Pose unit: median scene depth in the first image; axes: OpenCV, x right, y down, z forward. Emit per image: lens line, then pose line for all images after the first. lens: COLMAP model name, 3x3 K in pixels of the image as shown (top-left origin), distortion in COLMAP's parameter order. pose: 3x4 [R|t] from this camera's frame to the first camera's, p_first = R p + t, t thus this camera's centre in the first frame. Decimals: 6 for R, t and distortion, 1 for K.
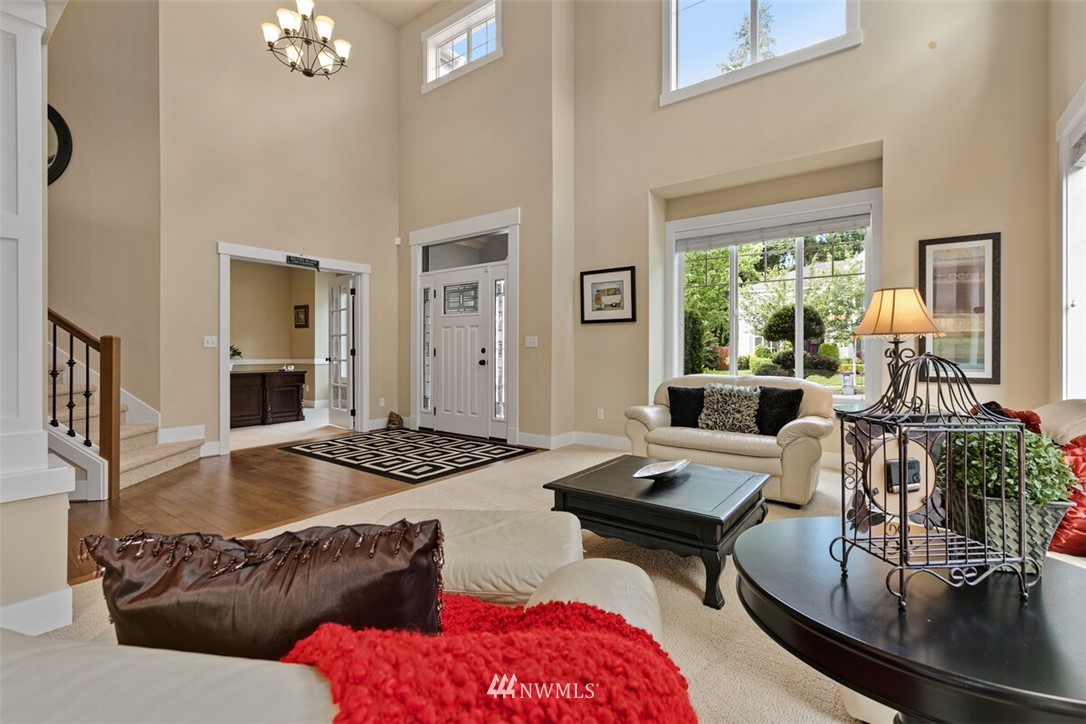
lens RADIAL K [[486.2, 0, 543.9], [0, 486.2, 359.3], [0, 0, 1]] dist [0.000546, 0.000199]
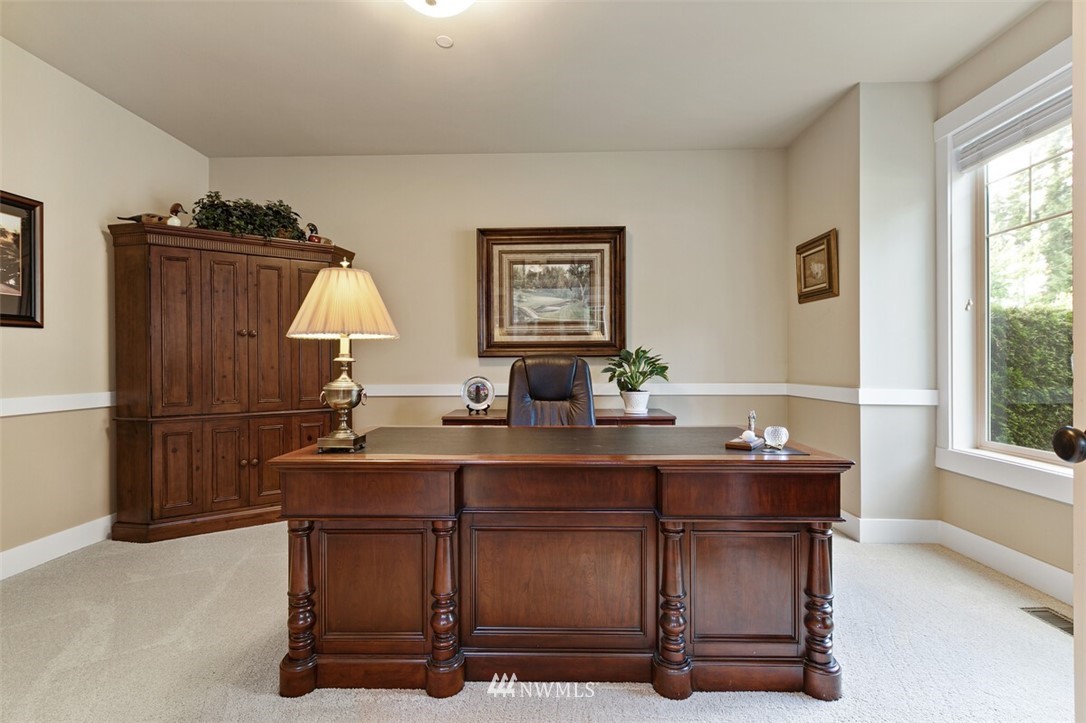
lens RADIAL K [[486.2, 0, 543.9], [0, 486.2, 358.8], [0, 0, 1]] dist [0.000546, 0.000199]
pose [[0.569013, -0.010581, -0.822261, -0.564726], [-0.005763, 0.999841, -0.016854, -0.022723], [0.822309, 0.014329, 0.568861, 1.119128]]
